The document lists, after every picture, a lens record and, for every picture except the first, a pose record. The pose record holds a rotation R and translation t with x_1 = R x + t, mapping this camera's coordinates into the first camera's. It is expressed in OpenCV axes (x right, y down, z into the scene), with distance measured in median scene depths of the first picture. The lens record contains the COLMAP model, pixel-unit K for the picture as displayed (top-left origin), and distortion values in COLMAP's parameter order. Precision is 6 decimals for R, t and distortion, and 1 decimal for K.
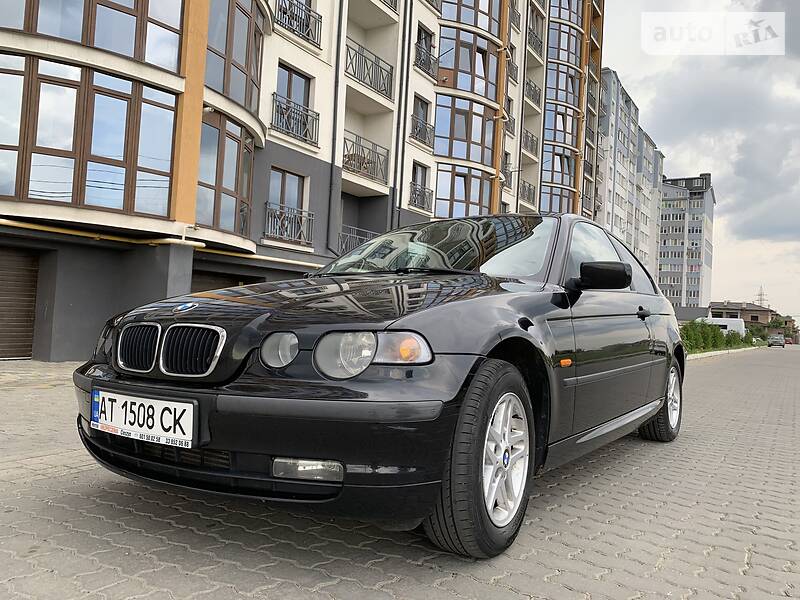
lens RADIAL K [[608.1, 0, 397.4], [0, 608.1, 314.9], [0, 0, 1]] dist [-0.000734, -0.005808]
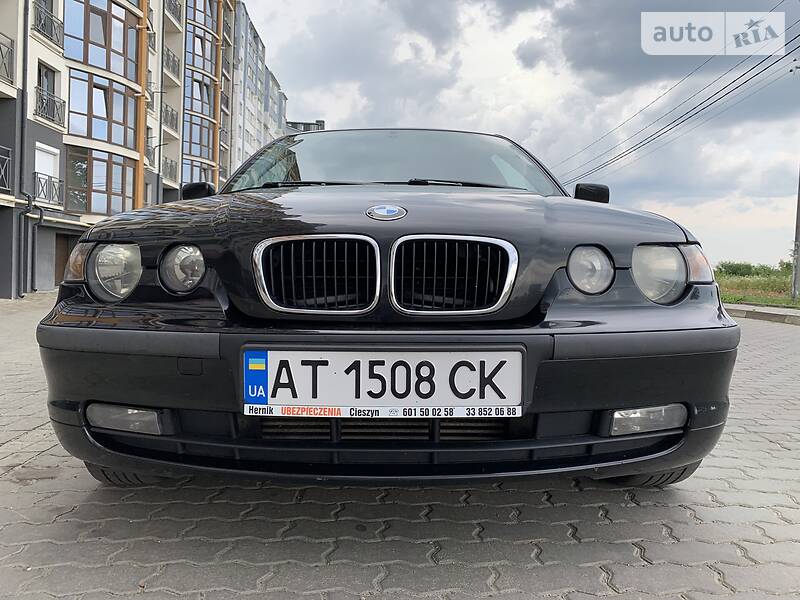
lens RADIAL K [[611.0, 0, 398.7], [0, 611.0, 299.5], [0, 0, 1]] dist [0.006944, 0.000254]
pose [[0.826458, -0.046099, 0.561108, -0.118036], [0.002103, 0.996888, 0.078803, 0.004795], [-0.562994, -0.063947, 0.823983, 0.073248]]
